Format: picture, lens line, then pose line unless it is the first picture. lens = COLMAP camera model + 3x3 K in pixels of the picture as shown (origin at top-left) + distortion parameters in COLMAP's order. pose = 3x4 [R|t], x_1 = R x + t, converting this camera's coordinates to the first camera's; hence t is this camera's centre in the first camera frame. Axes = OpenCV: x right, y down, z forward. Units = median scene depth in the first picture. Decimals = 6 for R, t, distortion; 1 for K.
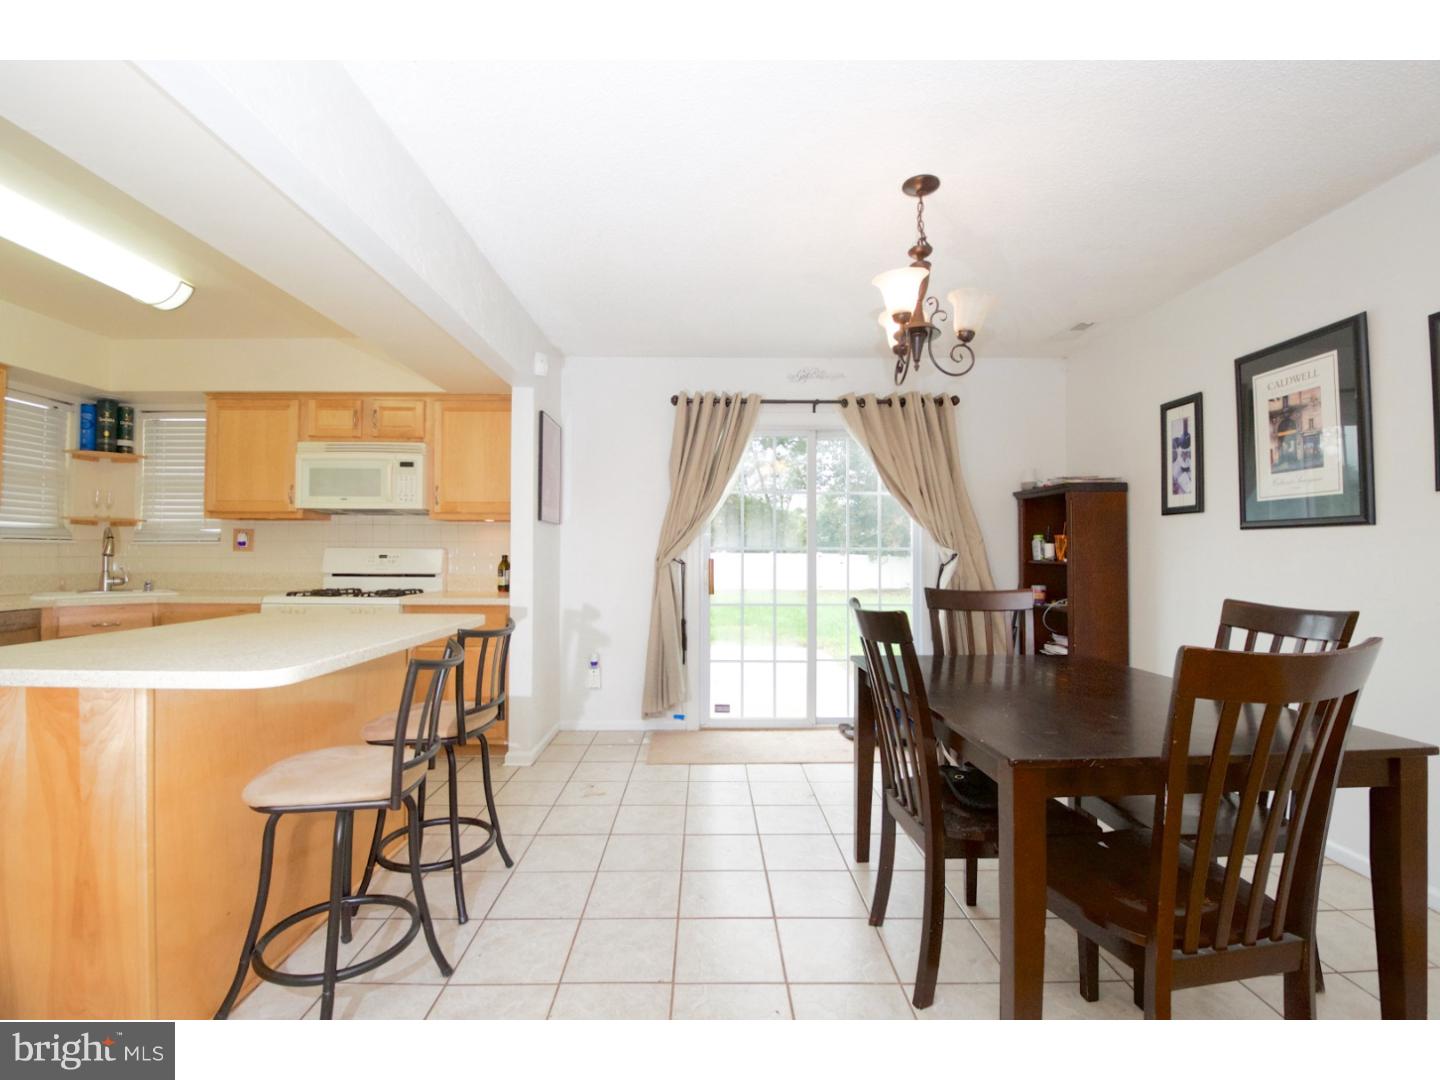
lens RADIAL K [[650.6, 0, 720.4], [0, 650.6, 534.9], [0, 0, 1]] dist [0.004265, -0.015047]
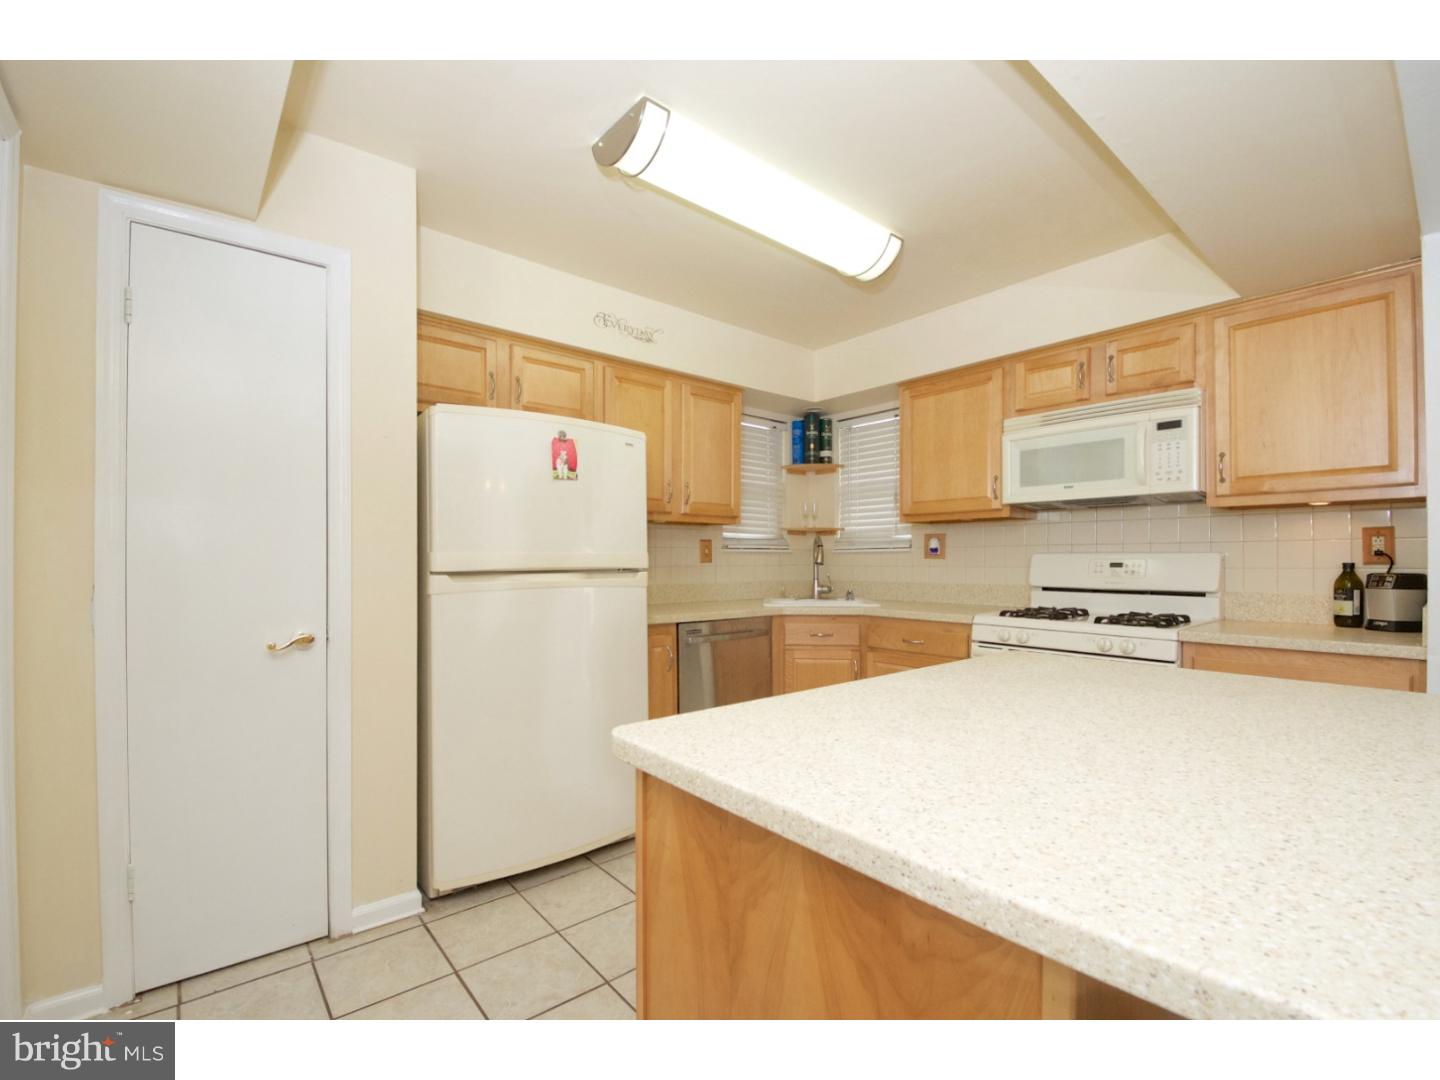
lens RADIAL K [[650.6, 0, 682.7], [0, 650.6, 566.0], [0, 0, 1]] dist [0.004265, -0.015047]
pose [[0.601073, 0.002469, -0.799190, -0.247345], [0.027327, 0.999347, 0.023641, 0.004546], [0.798727, -0.036049, 0.600613, 0.204671]]
